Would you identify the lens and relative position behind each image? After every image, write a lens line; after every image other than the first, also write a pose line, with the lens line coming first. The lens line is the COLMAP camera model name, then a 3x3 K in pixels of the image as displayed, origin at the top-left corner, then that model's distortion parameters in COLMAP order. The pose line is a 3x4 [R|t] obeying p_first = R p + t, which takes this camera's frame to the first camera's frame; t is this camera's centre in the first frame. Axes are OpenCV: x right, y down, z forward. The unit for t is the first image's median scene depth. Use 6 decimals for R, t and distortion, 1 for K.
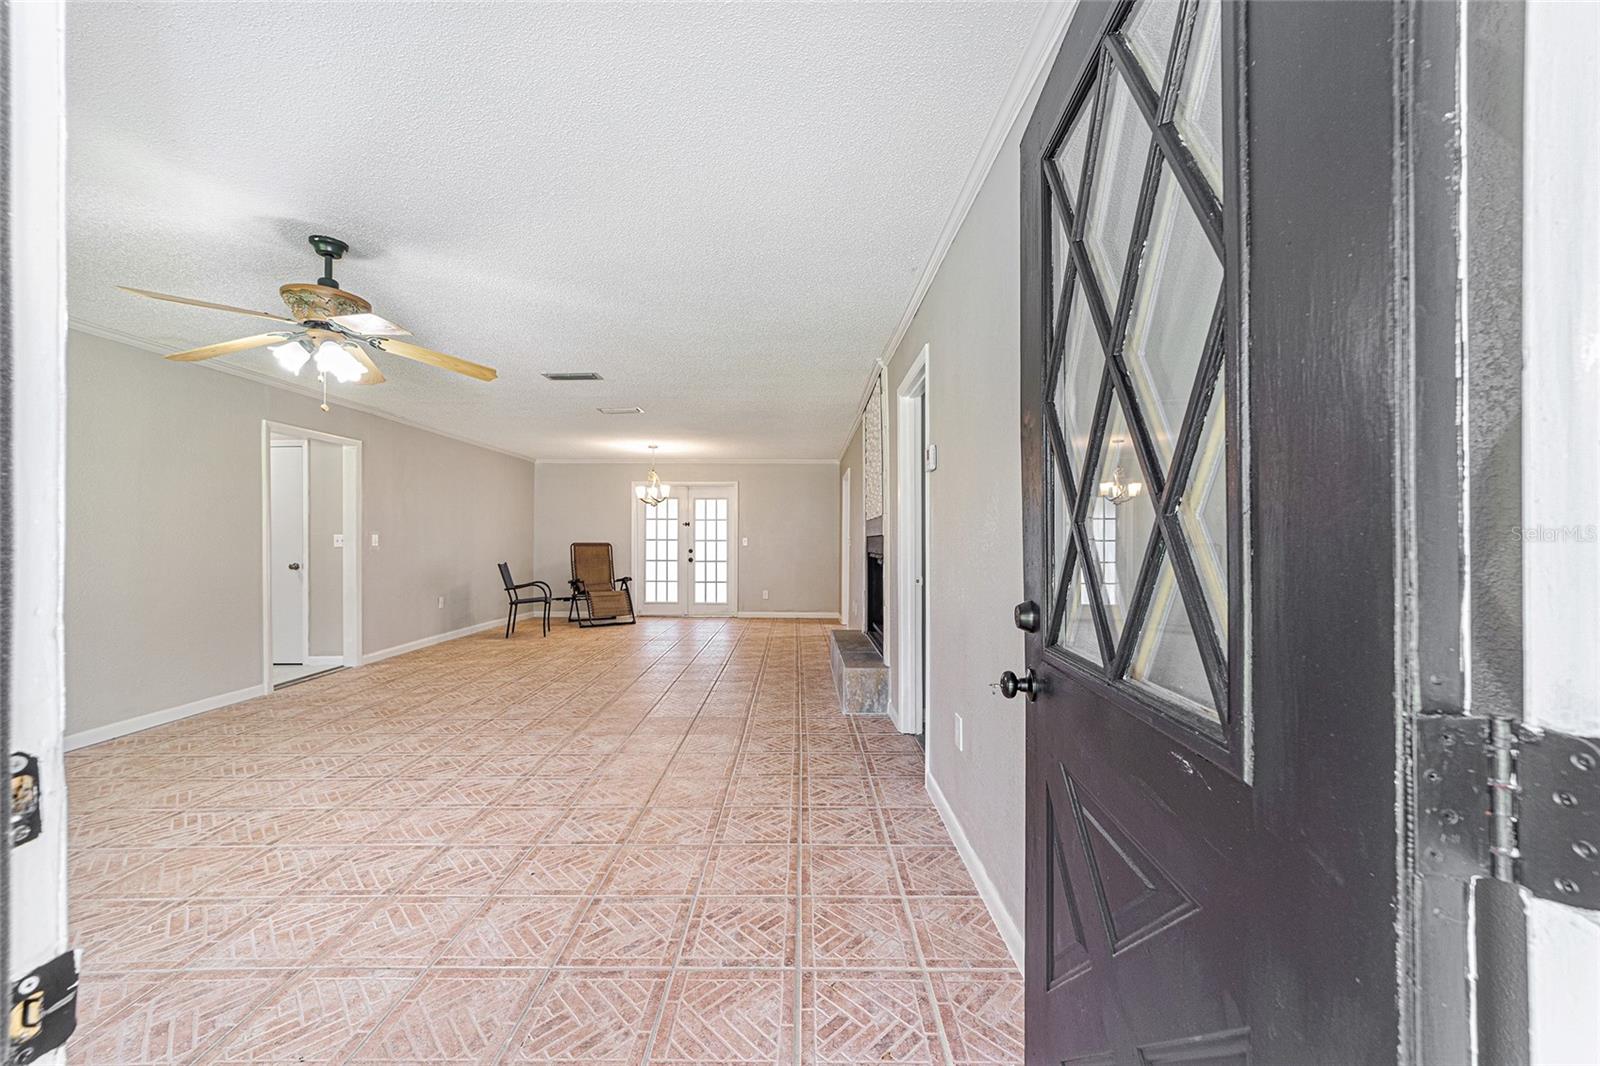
lens RADIAL K [[621.4, 0, 793.4], [0, 621.4, 538.2], [0, 0, 1]] dist [-0.012940, 0.006833]
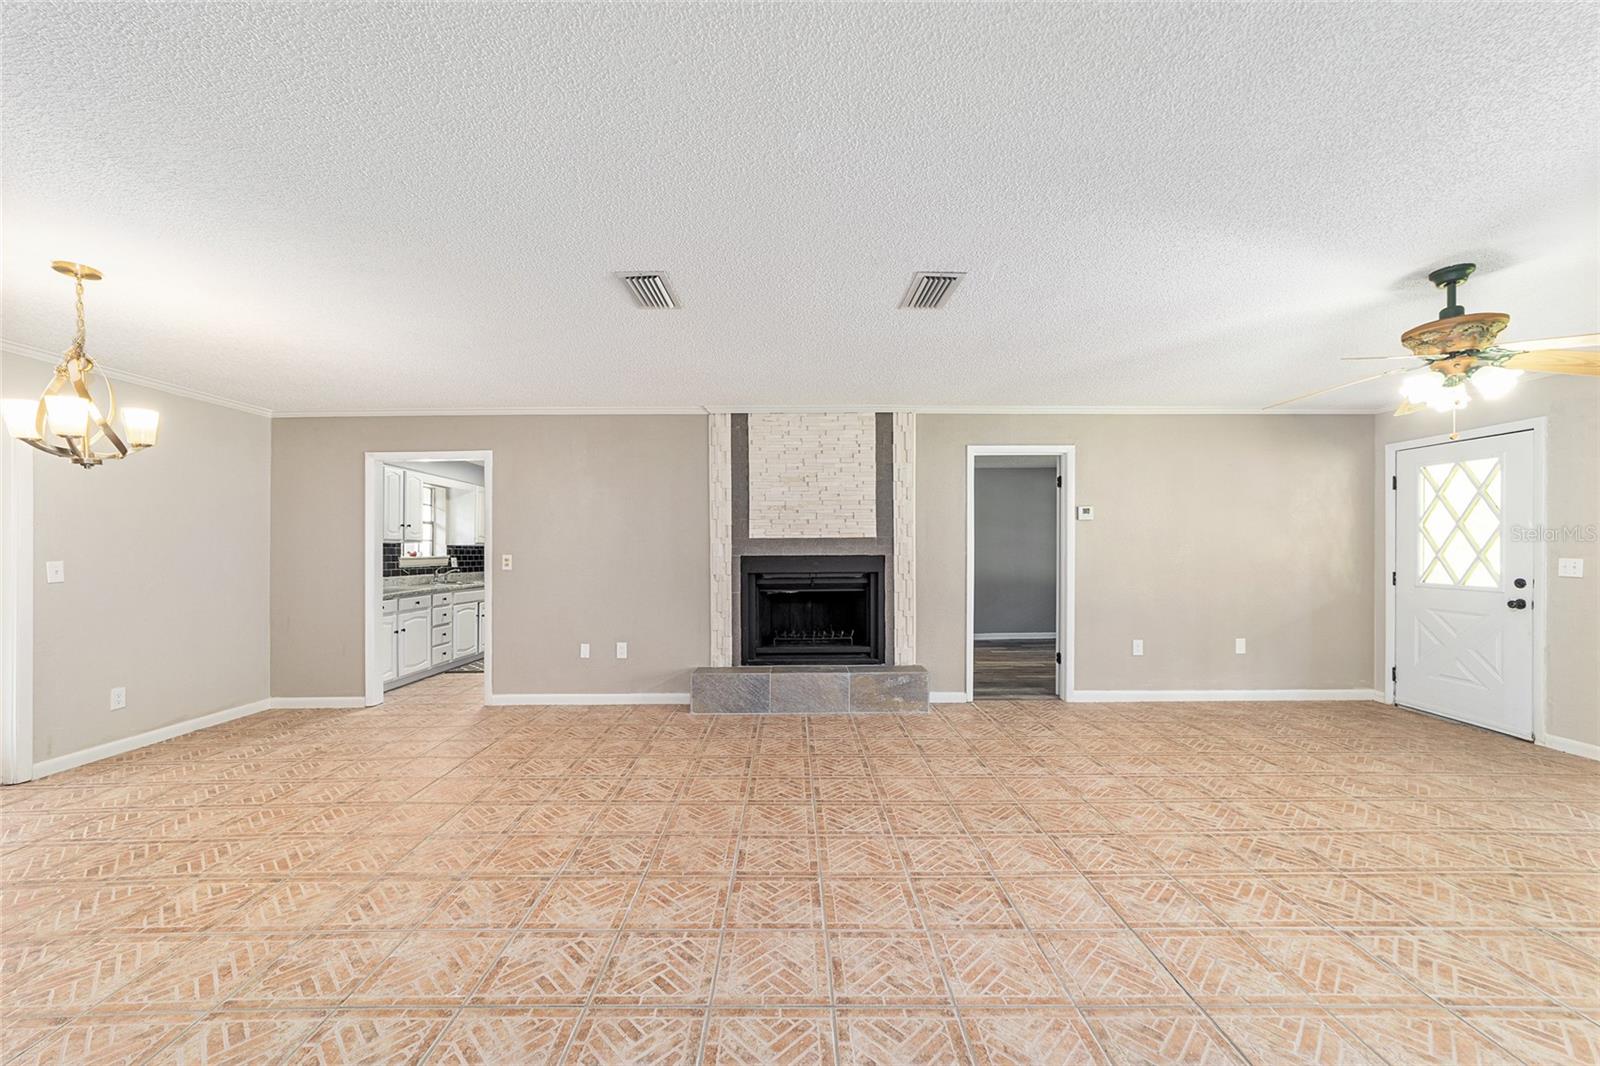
lens RADIAL K [[621.4, 0, 796.1], [0, 621.4, 541.1], [0, 0, 1]] dist [-0.012940, 0.006833]
pose [[-0.019782, 0.010222, 0.999752, -1.487192], [-0.000694, 0.999947, -0.010238, -0.029663], [-0.999804, -0.000897, -0.019773, 1.776086]]
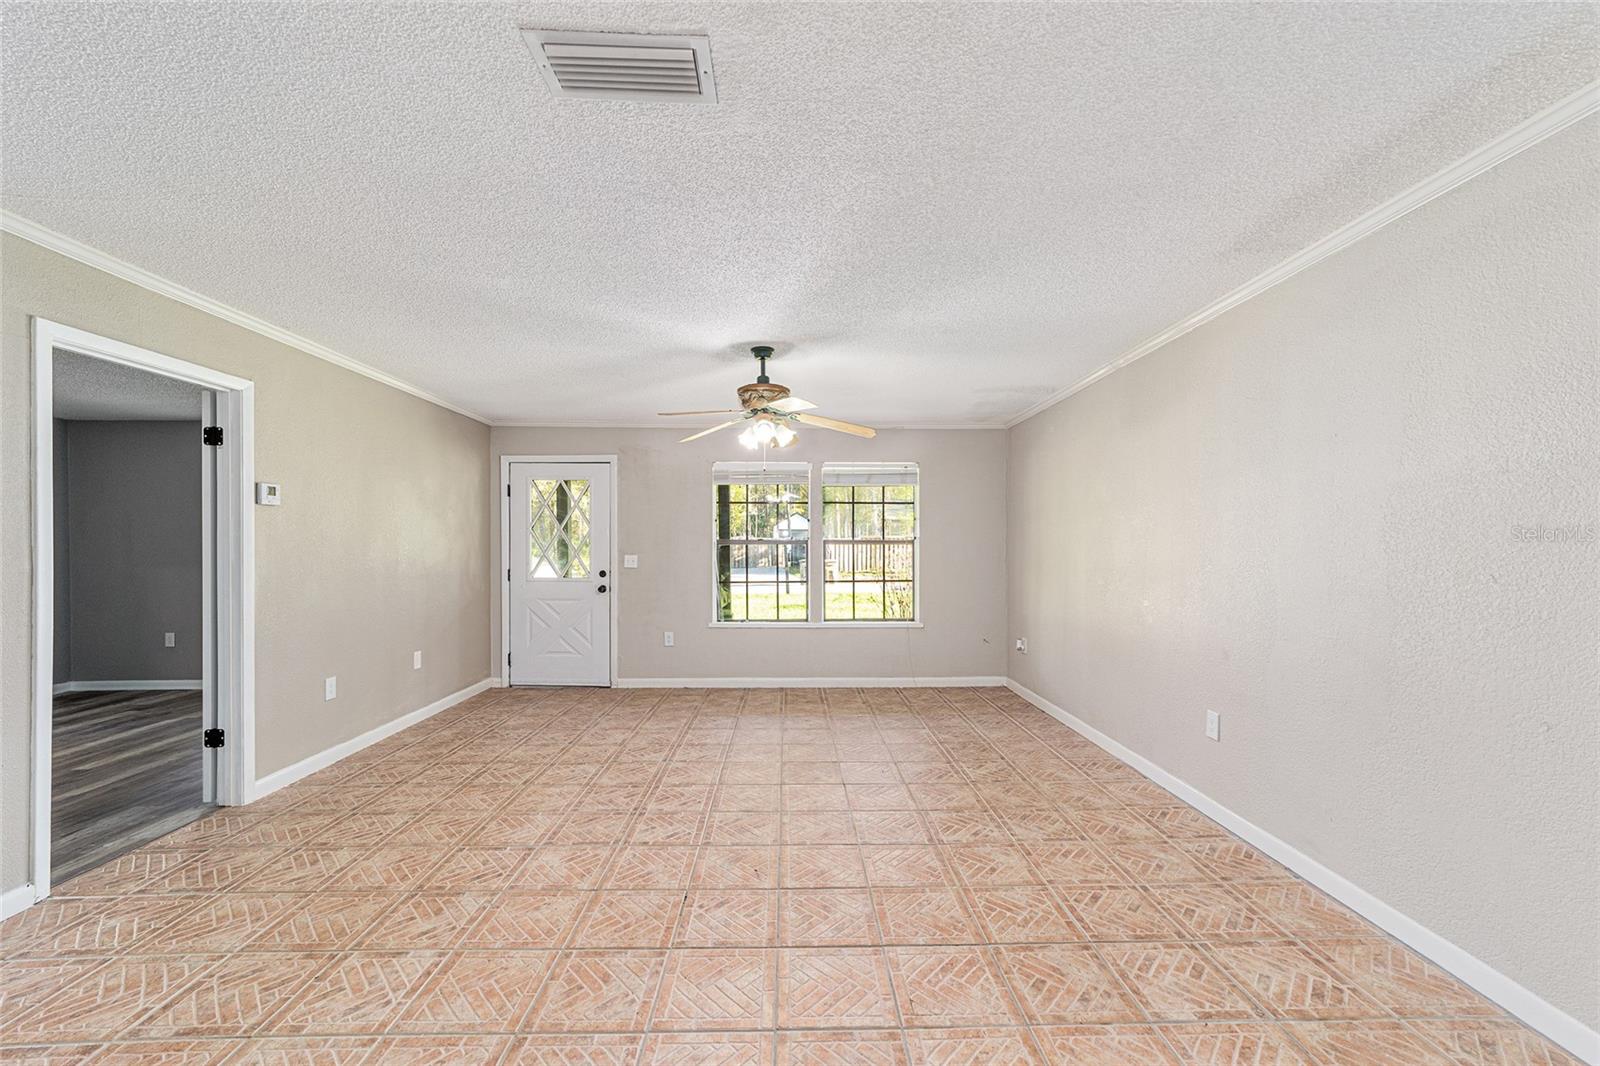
lens RADIAL K [[621.4, 0, 805.0], [0, 621.4, 547.4], [0, 0, 1]] dist [-0.012940, 0.006833]
pose [[-0.999316, 0.000505, -0.036981, -0.680770], [0.000471, 0.999999, 0.000932, -0.033150], [0.036981, 0.000914, -0.999316, 2.053875]]
